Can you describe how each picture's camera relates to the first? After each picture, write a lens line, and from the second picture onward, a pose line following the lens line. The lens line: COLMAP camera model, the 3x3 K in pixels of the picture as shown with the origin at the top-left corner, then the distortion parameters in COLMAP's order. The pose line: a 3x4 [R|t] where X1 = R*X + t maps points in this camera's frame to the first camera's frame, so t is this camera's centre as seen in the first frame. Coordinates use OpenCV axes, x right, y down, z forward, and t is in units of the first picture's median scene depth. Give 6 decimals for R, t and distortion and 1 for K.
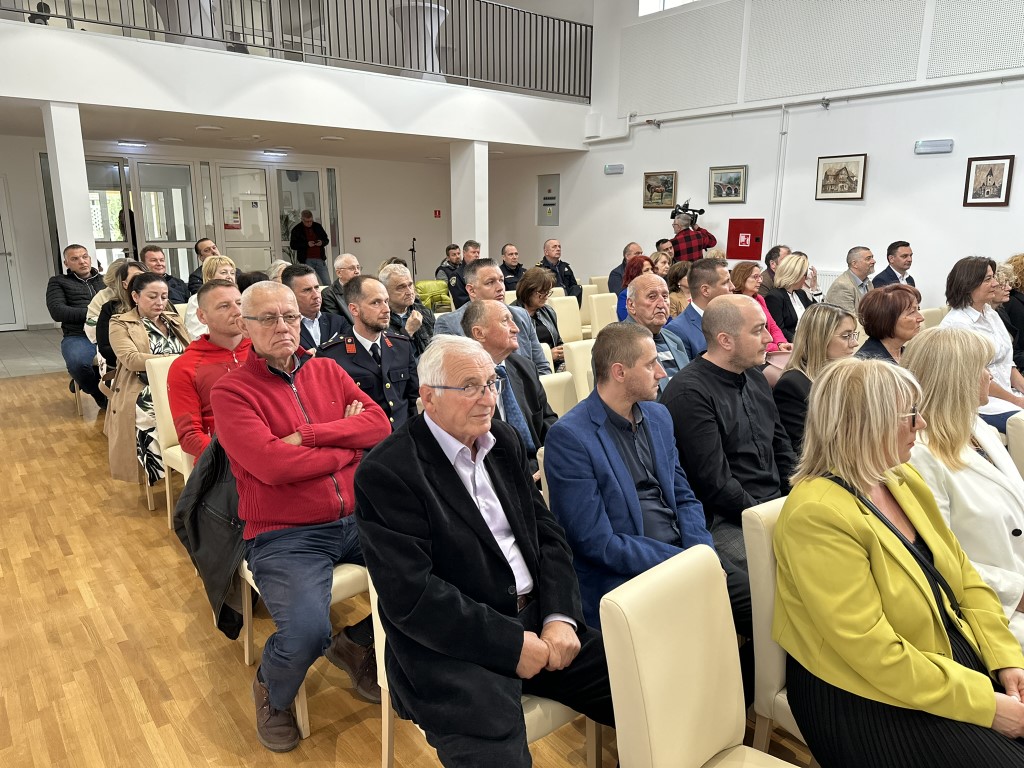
lens RADIAL K [[724.5, 0, 514.4], [0, 724.5, 384.0], [0, 0, 1]] dist [0.067059, -0.054602]
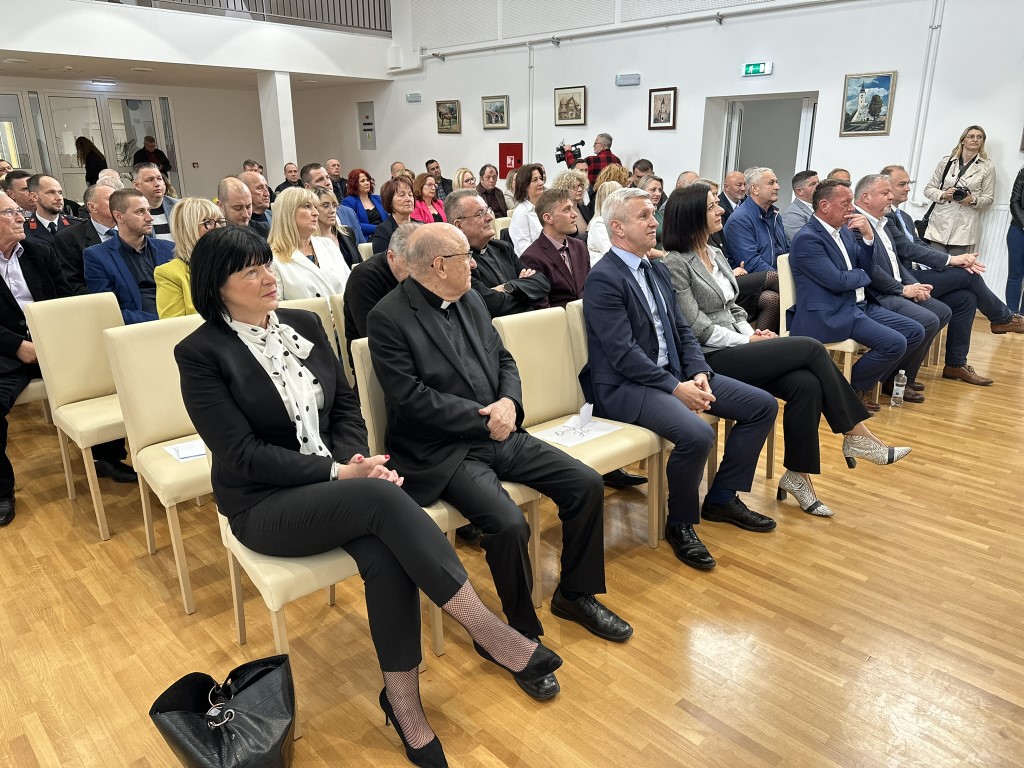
lens RADIAL K [[724.5, 0, 514.0], [0, 724.5, 383.2], [0, 0, 1]] dist [0.067059, -0.054602]
pose [[0.996392, -0.034447, 0.077560, 0.215321], [0.027760, 0.995934, 0.085702, 0.058678], [-0.080197, -0.083240, 0.993297, -0.195836]]
